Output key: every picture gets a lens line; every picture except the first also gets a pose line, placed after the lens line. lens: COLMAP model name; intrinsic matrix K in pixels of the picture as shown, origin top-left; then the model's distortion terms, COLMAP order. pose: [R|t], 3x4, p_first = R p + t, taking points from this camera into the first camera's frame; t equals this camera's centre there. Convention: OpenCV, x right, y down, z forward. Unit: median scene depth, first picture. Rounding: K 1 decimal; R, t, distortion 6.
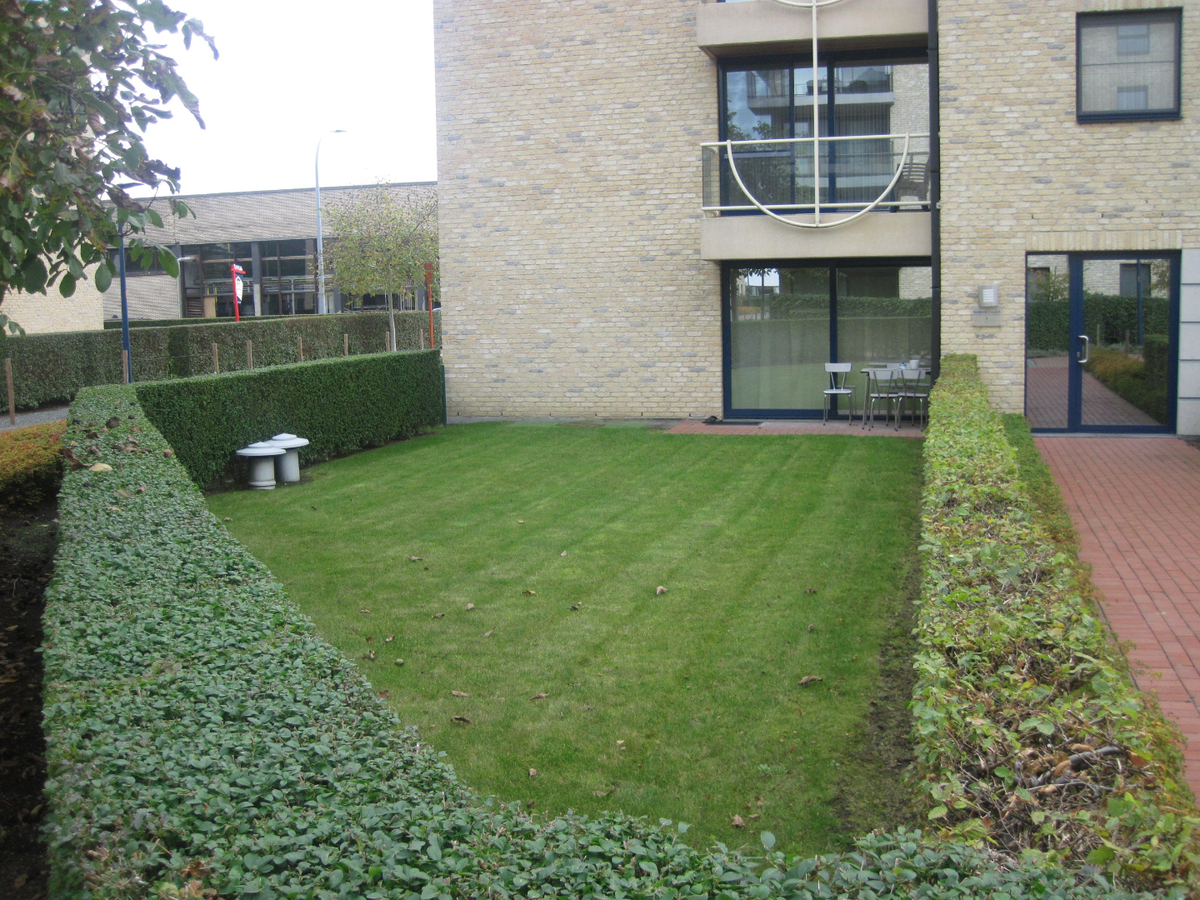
lens RADIAL K [[1230.8, 0, 600.0], [0, 1230.8, 450.0], [0, 0, 1]] dist [-0.191527, 0.169213]
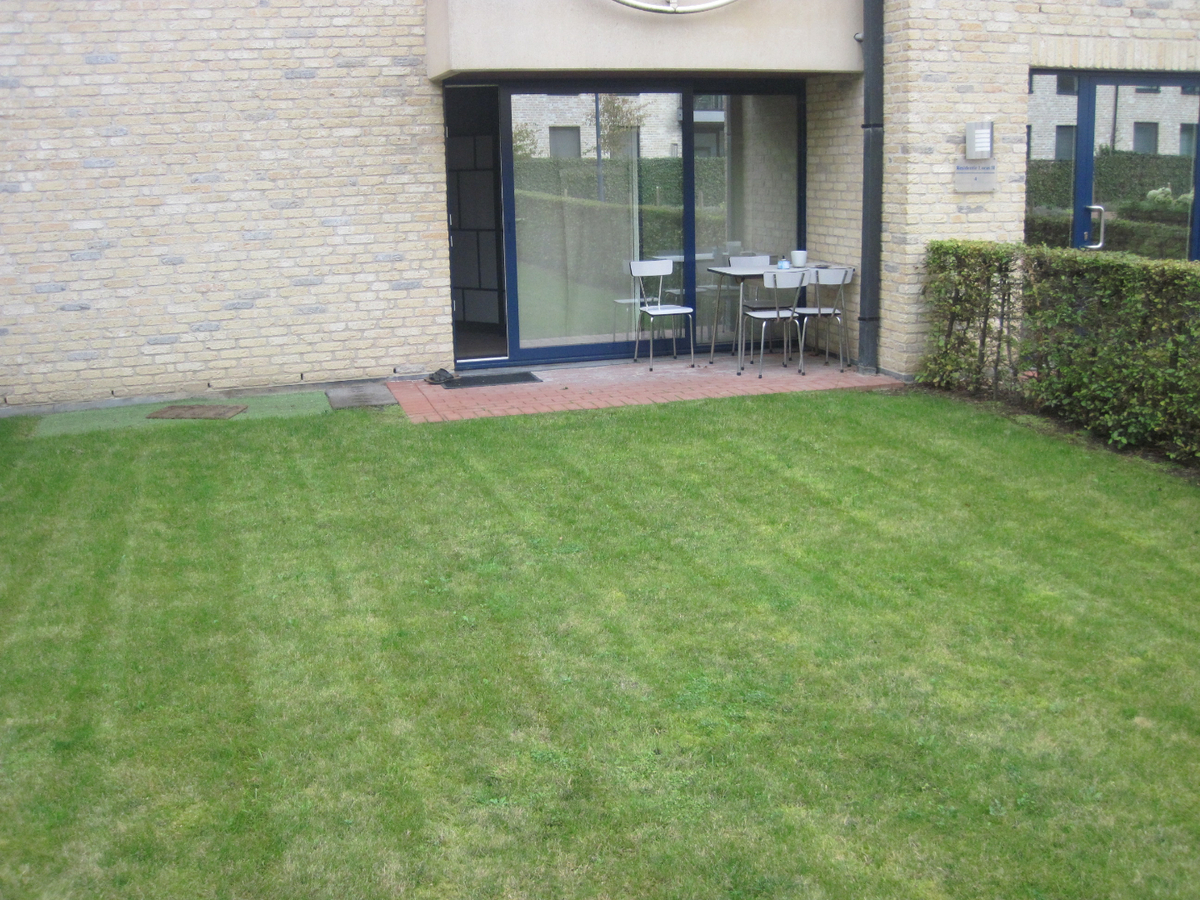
lens RADIAL K [[1230.8, 0, 600.0], [0, 1230.8, 450.0], [0, 0, 1]] dist [-0.191527, 0.169213]
pose [[0.842156, -0.122447, 0.525147, -0.137100], [0.072116, 0.990704, 0.115350, -0.049377], [-0.534389, -0.059271, 0.843158, 0.501683]]
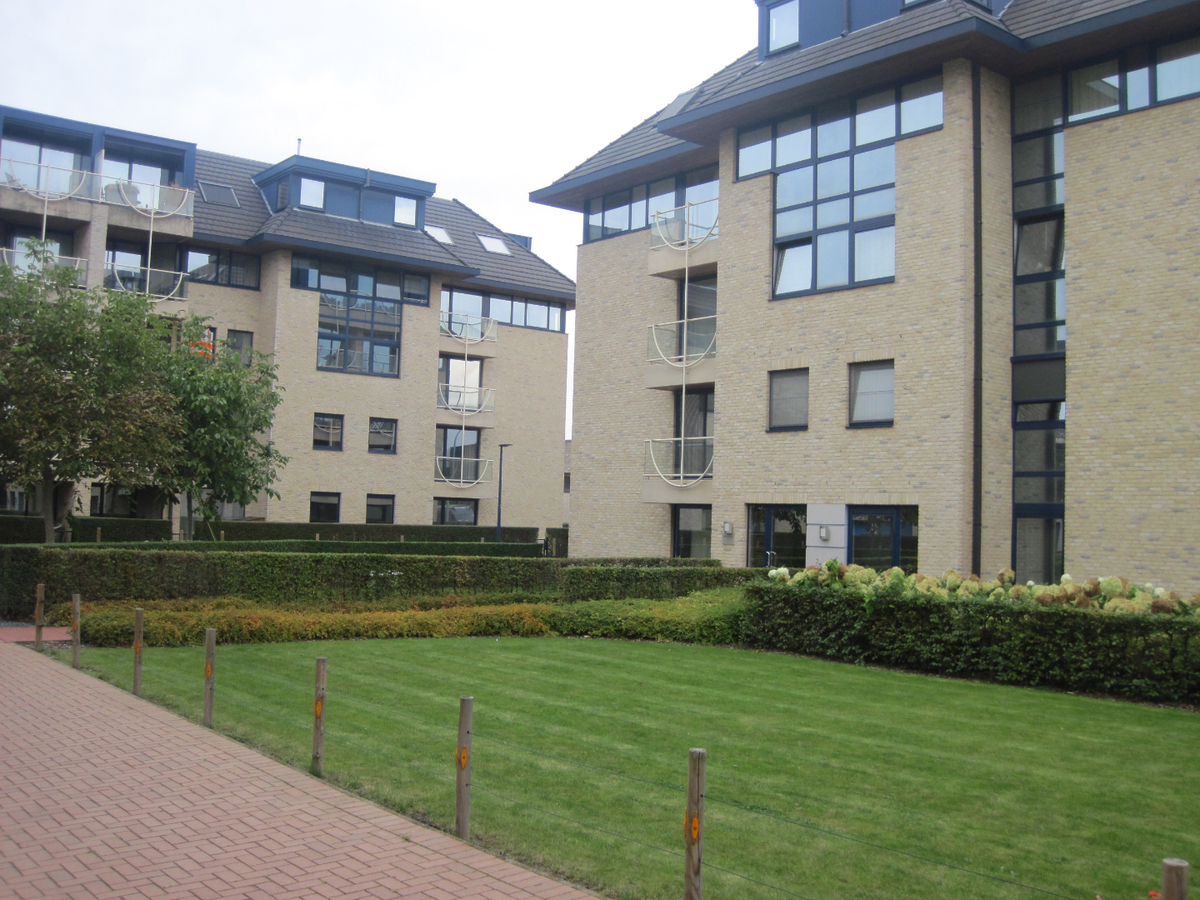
lens RADIAL K [[1230.8, 0, 600.0], [0, 1230.8, 450.0], [0, 0, 1]] dist [-0.191527, 0.169213]
pose [[0.808232, 0.018737, -0.588566, 1.056393], [-0.127637, 0.981307, -0.144034, 0.040366], [0.574865, 0.191535, 0.795515, -0.499967]]
